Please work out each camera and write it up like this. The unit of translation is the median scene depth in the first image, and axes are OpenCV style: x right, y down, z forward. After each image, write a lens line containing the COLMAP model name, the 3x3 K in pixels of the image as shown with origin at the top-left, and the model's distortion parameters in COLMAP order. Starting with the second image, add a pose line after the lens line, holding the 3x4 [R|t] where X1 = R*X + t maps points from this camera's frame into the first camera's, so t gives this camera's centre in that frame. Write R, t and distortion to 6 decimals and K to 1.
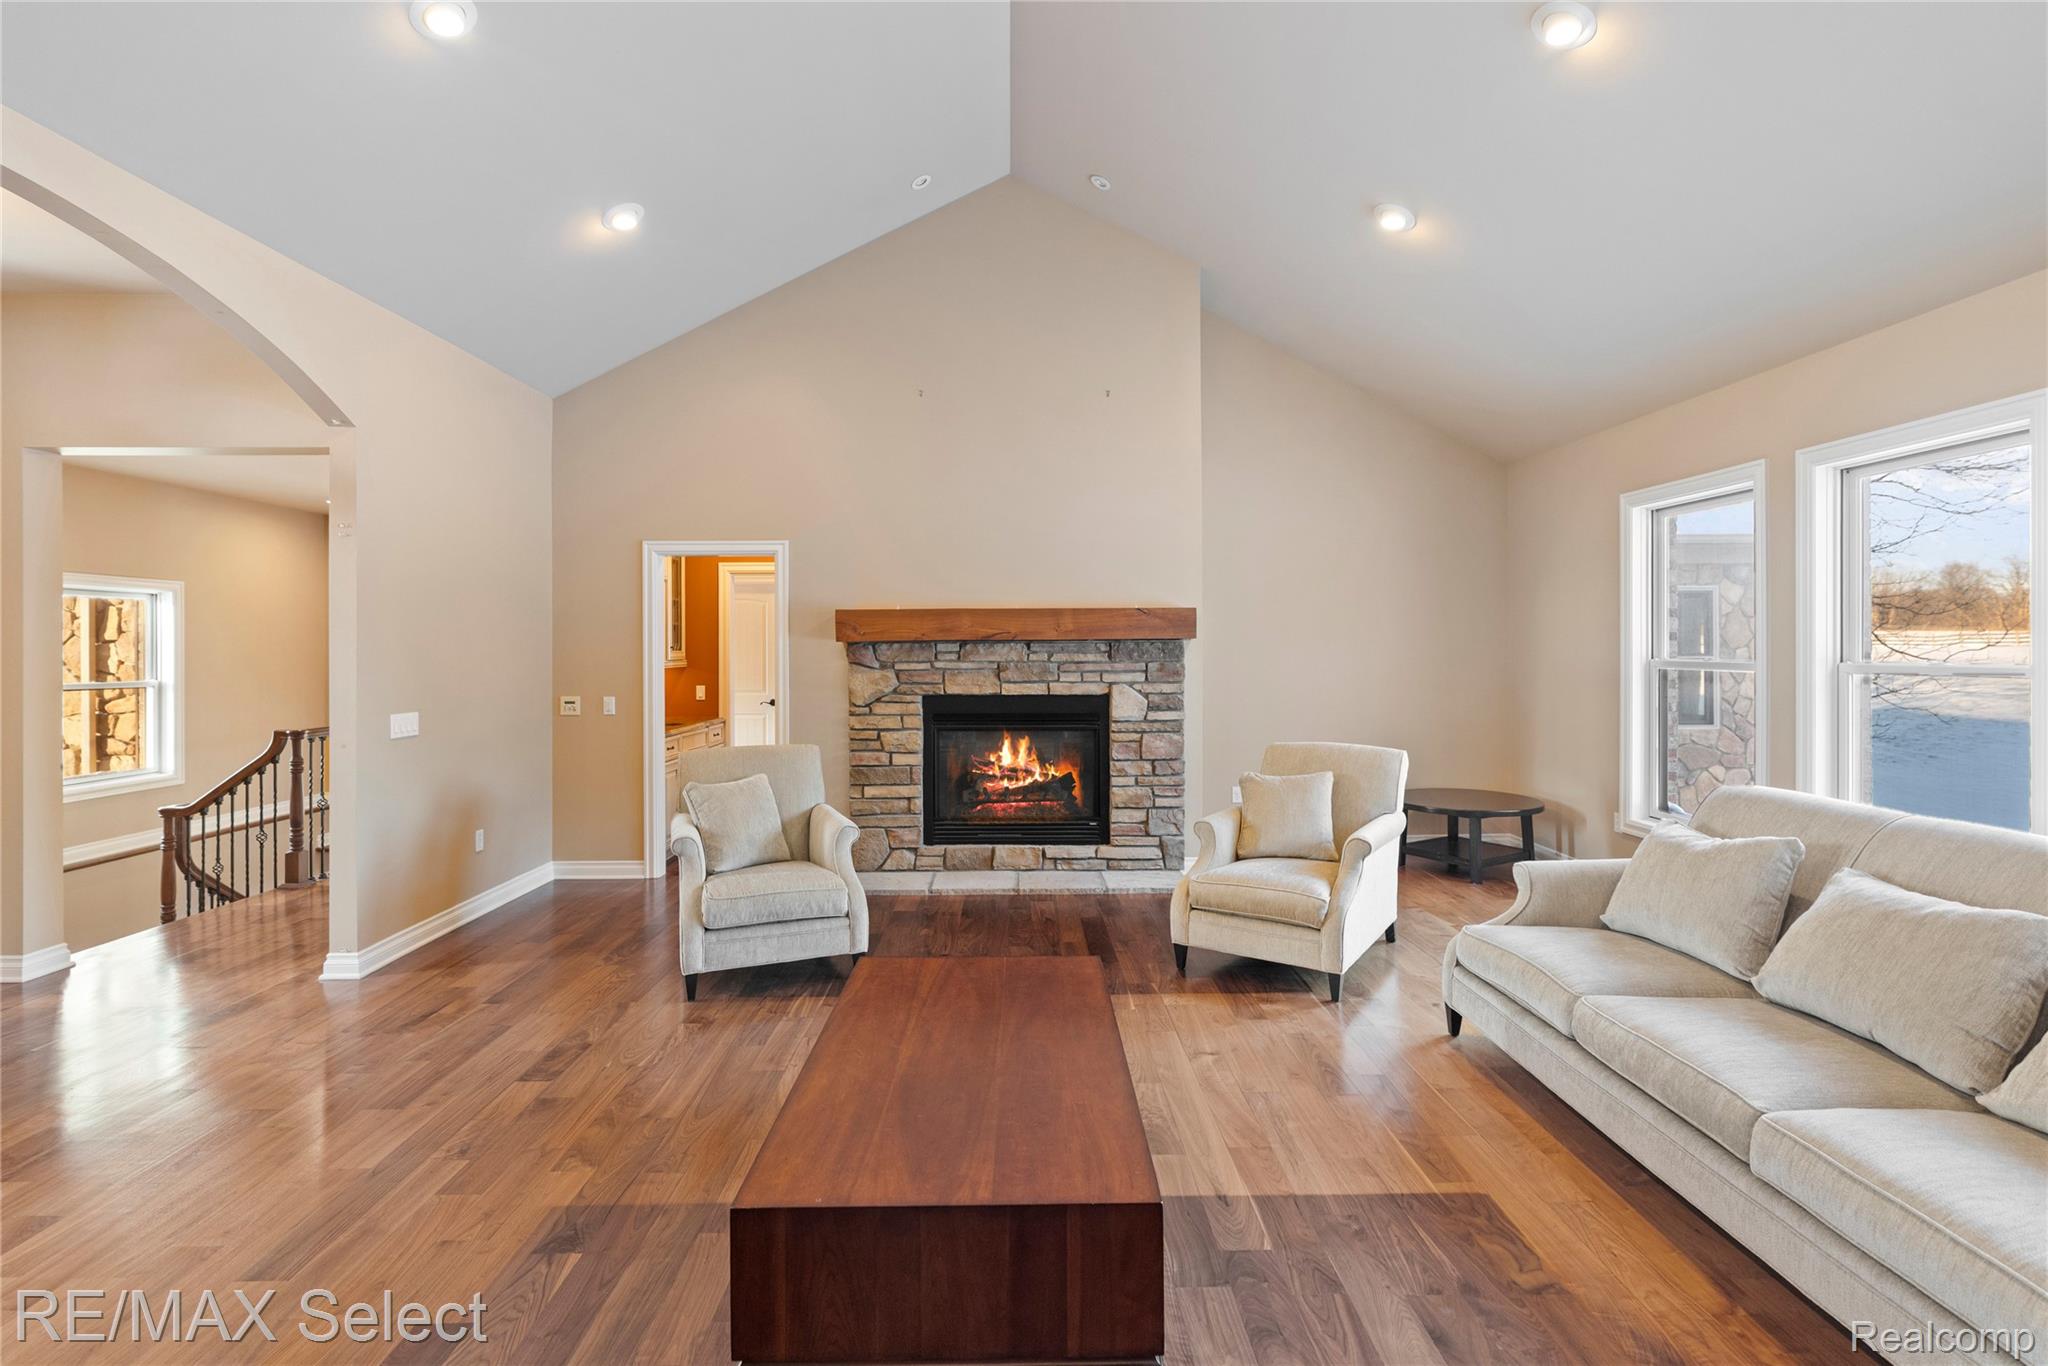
lens RADIAL K [[938.0, 0, 1023.8], [0, 938.0, 638.9], [0, 0, 1]] dist [-0.004646, -0.000088]
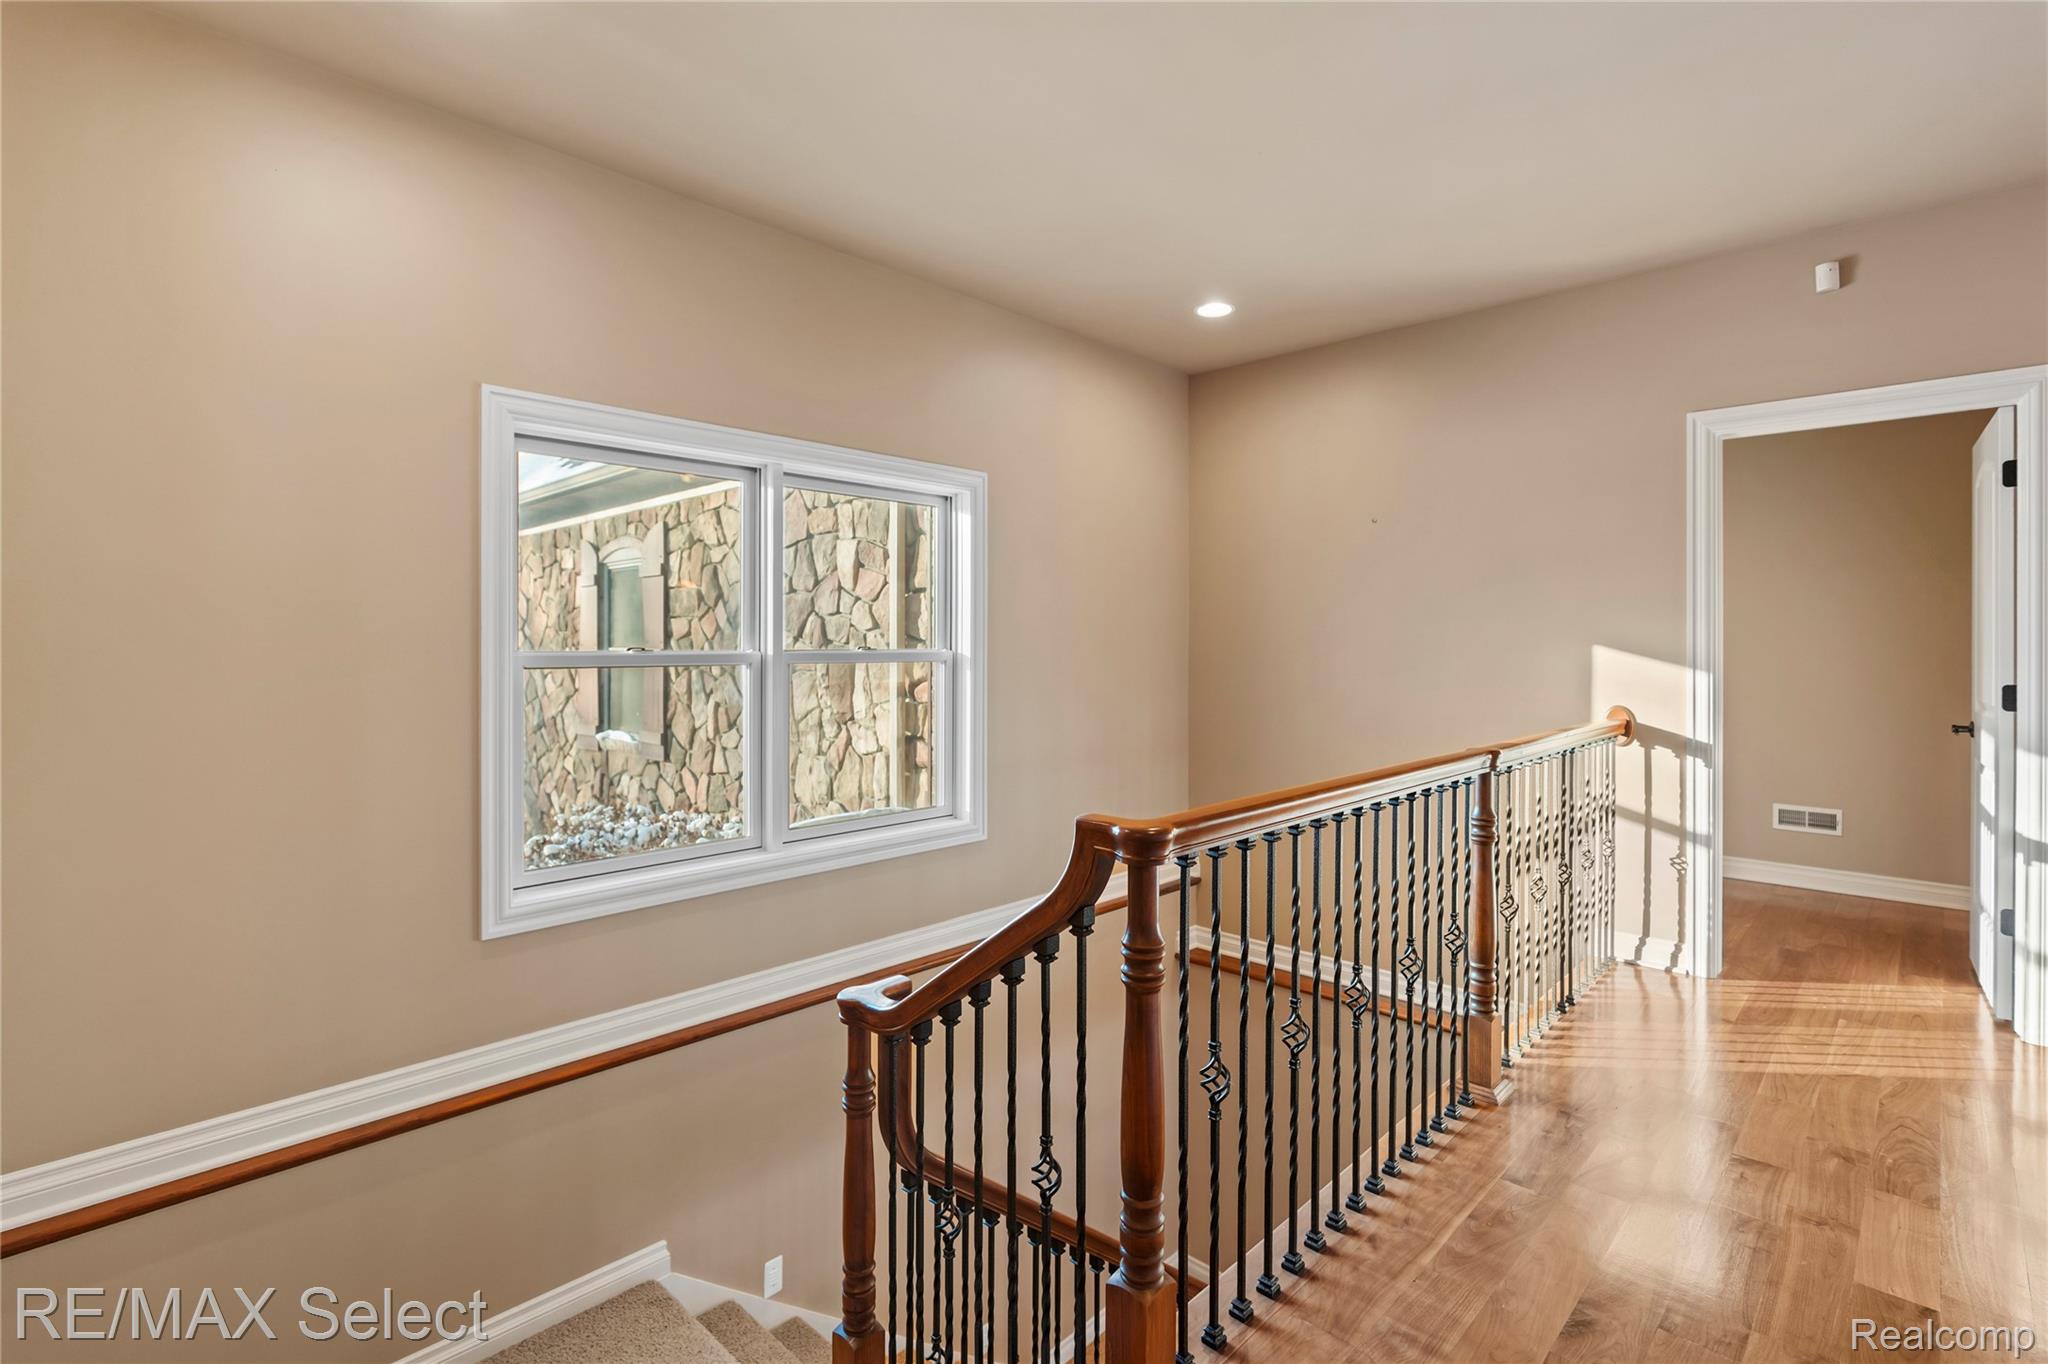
lens RADIAL K [[944.7, 0, 1024.0], [0, 944.7, 682.0], [0, 0, 1]] dist [0.000491, 0.000148]
pose [[0.695425, 0.035369, -0.717727, -0.595844], [0.005106, 0.998520, 0.054154, 0.040320], [0.718580, -0.041325, 0.694215, 0.773498]]
